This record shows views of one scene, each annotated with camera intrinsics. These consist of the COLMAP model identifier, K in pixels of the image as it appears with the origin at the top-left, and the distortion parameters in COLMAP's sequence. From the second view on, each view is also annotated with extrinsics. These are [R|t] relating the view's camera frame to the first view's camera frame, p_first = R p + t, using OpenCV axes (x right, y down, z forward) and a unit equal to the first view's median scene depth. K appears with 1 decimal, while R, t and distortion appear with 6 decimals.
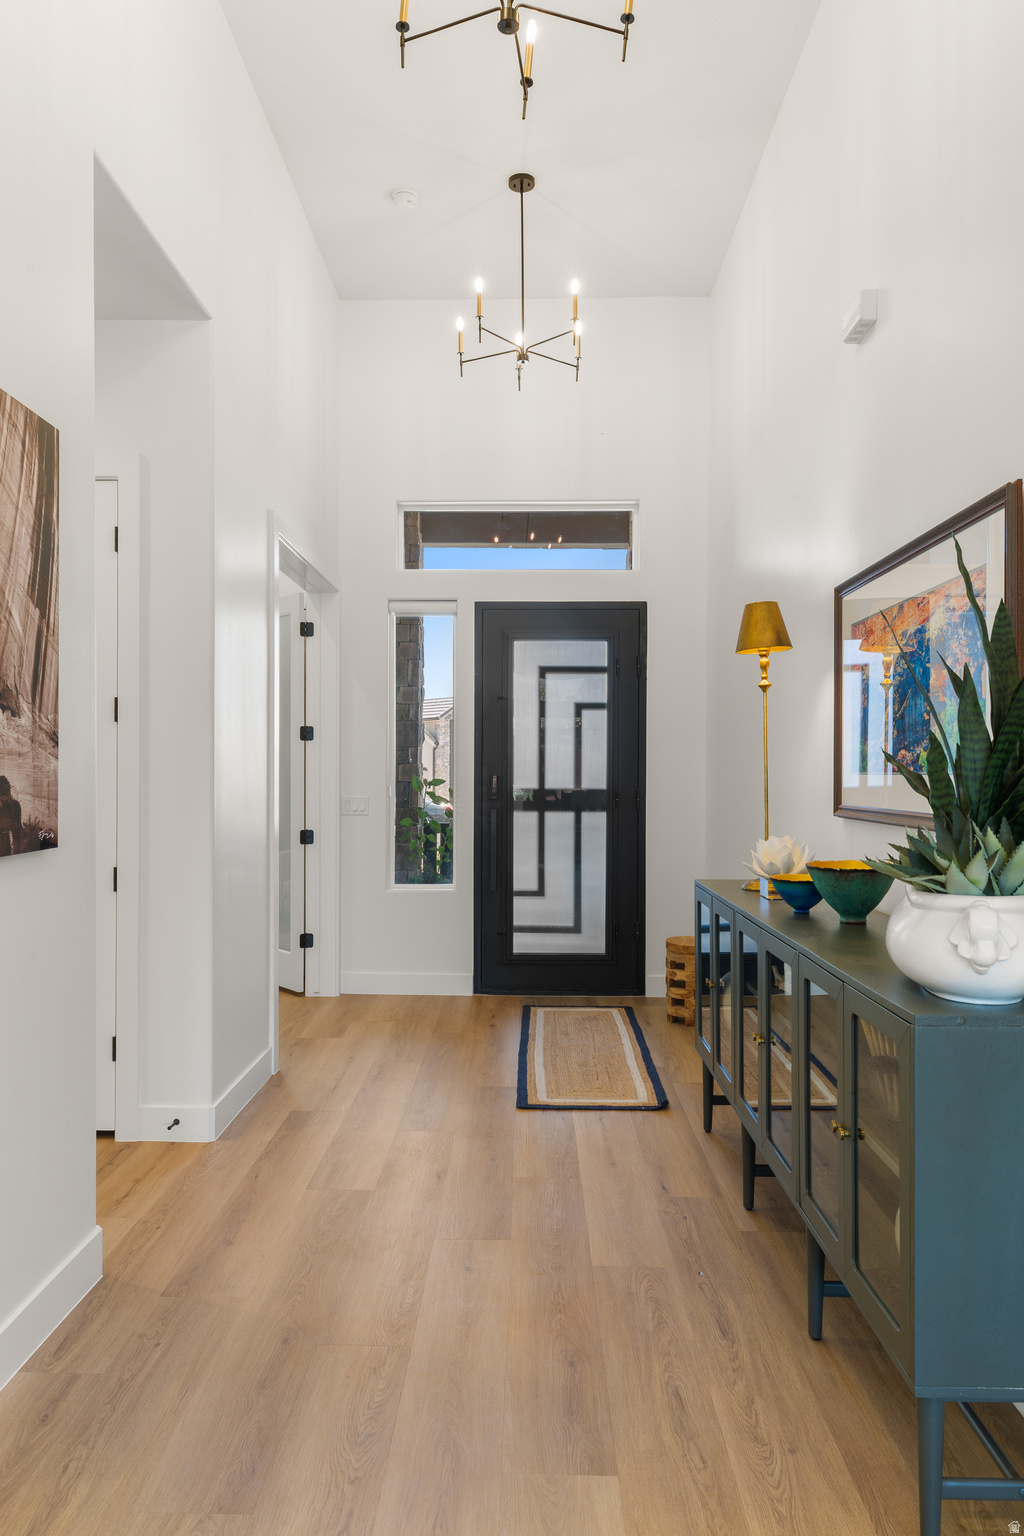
lens RADIAL K [[1041.7, 0, 512.5], [0, 1041.7, 768.7], [0, 0, 1]] dist [0.013741, 0.000487]
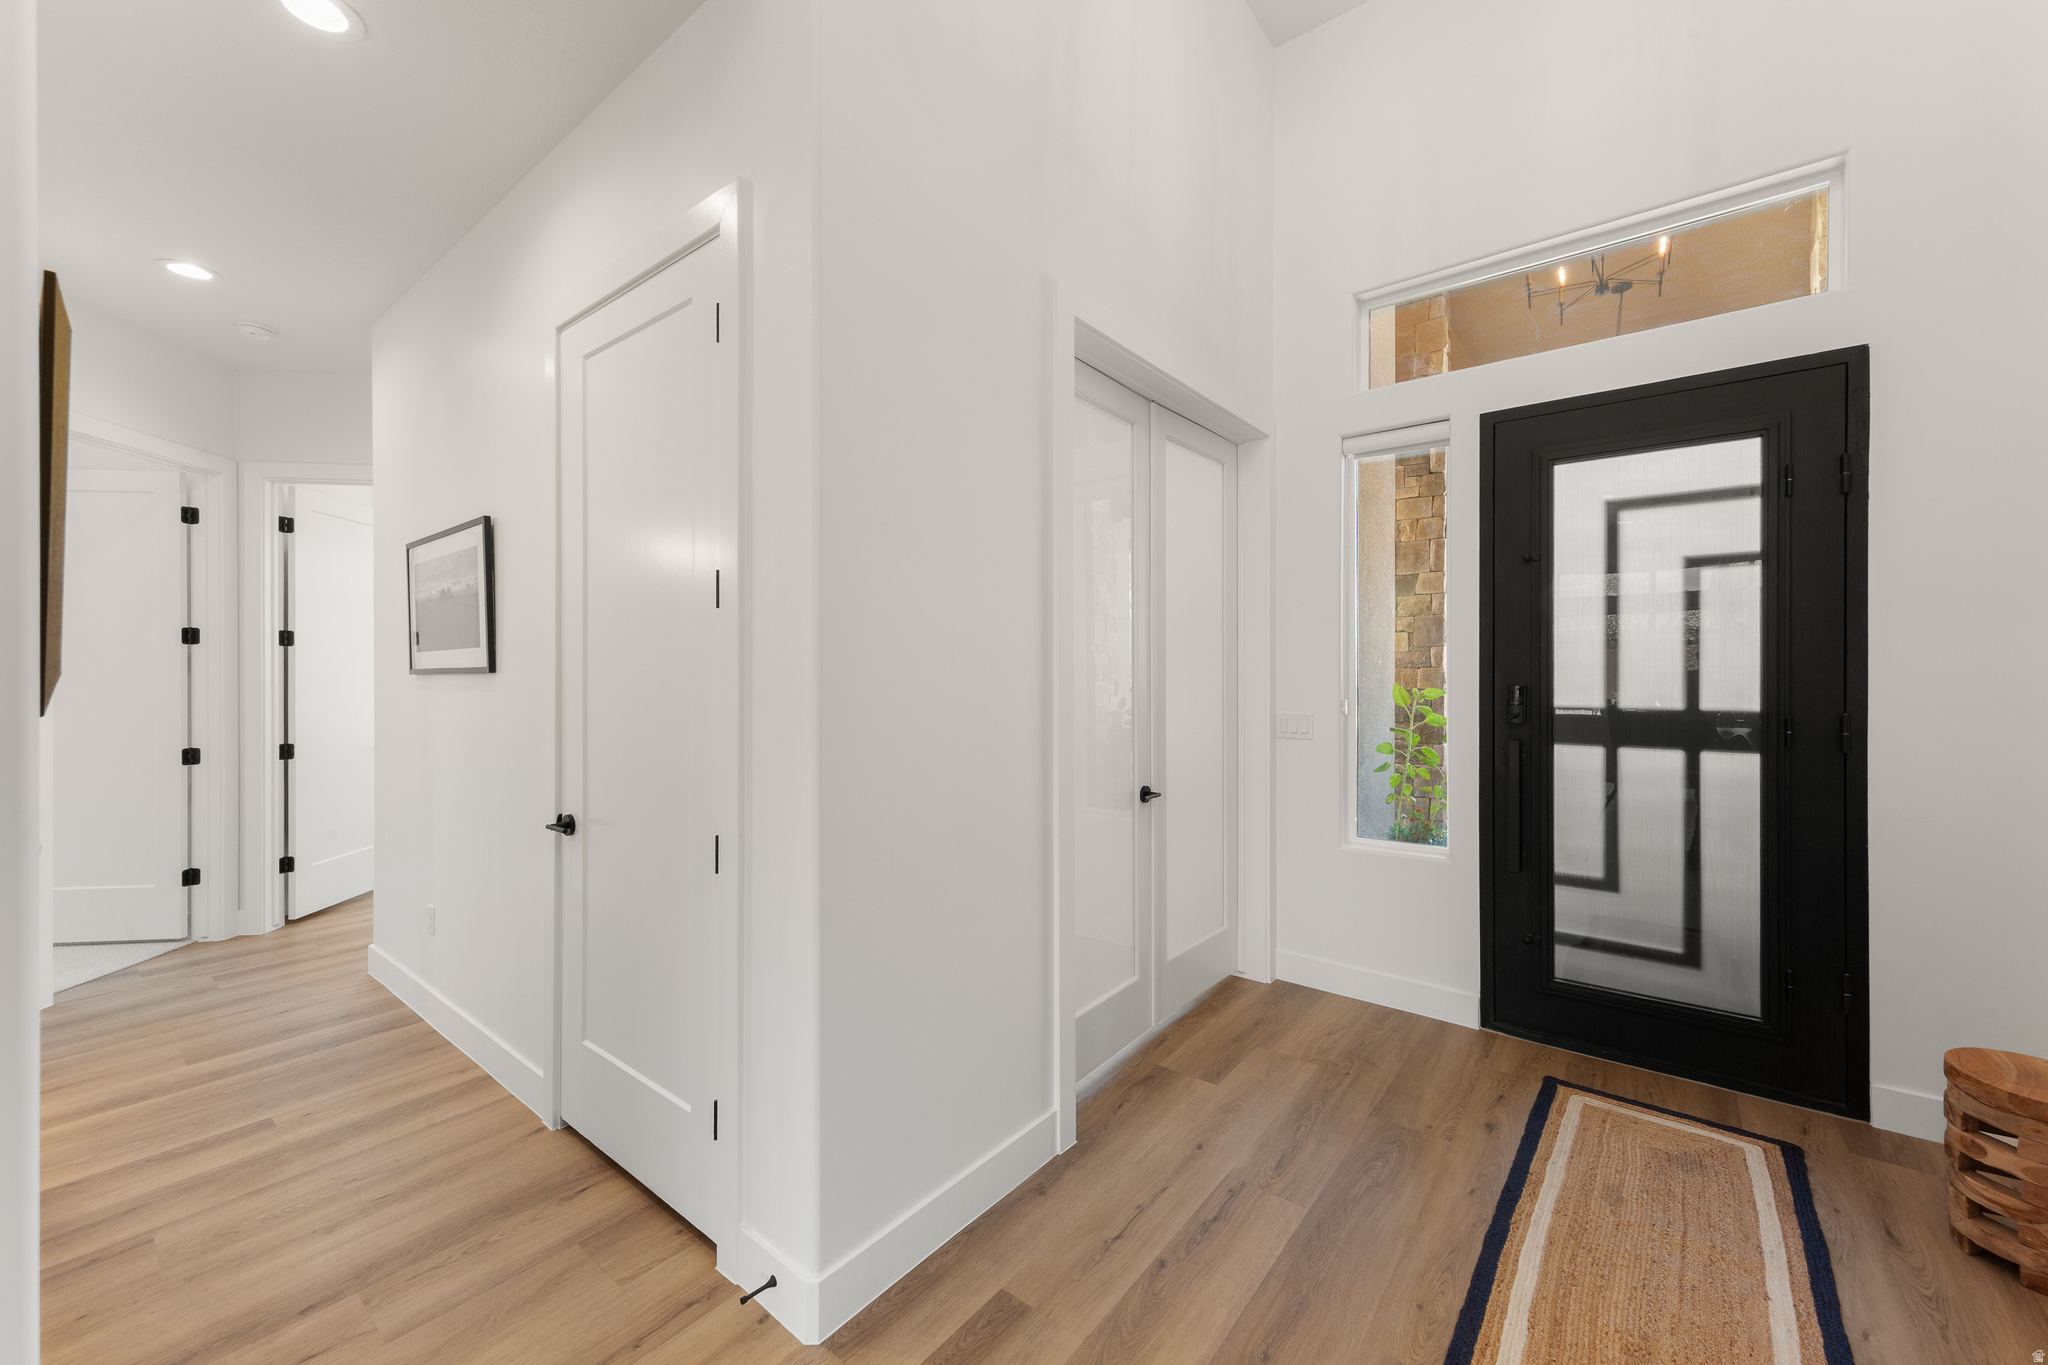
lens RADIAL K [[795.1, 0, 1018.9], [0, 795.1, 674.2], [0, 0, 1]] dist [0.002891, -0.000370]
pose [[0.790090, -0.004495, -0.612974, 0.039513], [0.007146, 0.999973, 0.001879, -0.003143], [0.612949, -0.005865, 0.790101, 0.439964]]
